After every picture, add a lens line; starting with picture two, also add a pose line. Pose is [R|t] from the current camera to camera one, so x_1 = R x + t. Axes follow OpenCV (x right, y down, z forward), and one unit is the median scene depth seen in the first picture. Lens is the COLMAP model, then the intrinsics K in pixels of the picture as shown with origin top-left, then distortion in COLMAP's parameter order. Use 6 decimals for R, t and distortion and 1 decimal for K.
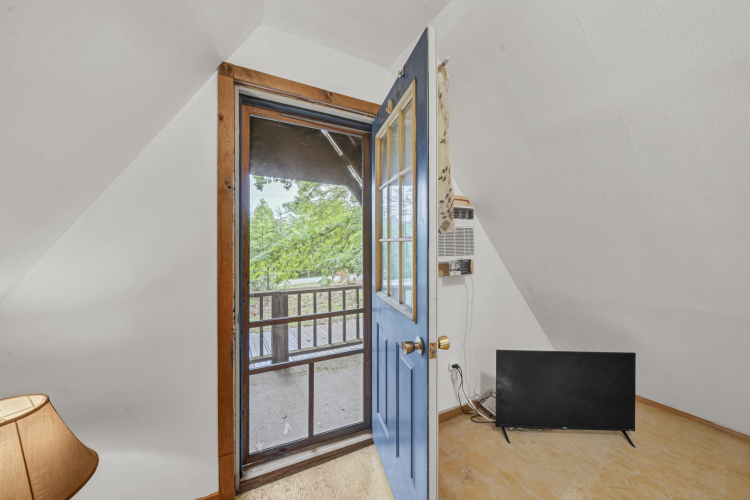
lens RADIAL K [[280.0, 0, 373.8], [0, 280.0, 244.3], [0, 0, 1]] dist [0.001584, -0.000022]
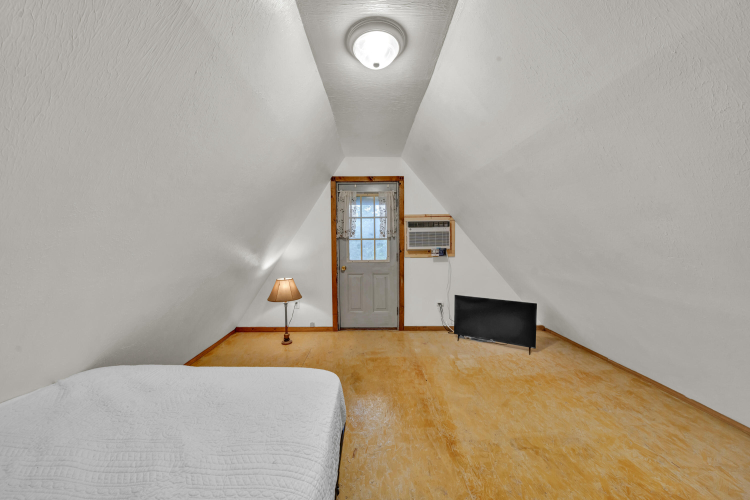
lens RADIAL K [[261.2, 0, 374.5], [0, 261.2, 249.5], [0, 0, 1]] dist [-0.009061, 0.000257]
pose [[0.883448, 0.012331, -0.468367, 0.797403], [0.008956, 0.999027, 0.043194, -0.019441], [0.468444, -0.042354, 0.882477, -0.850118]]
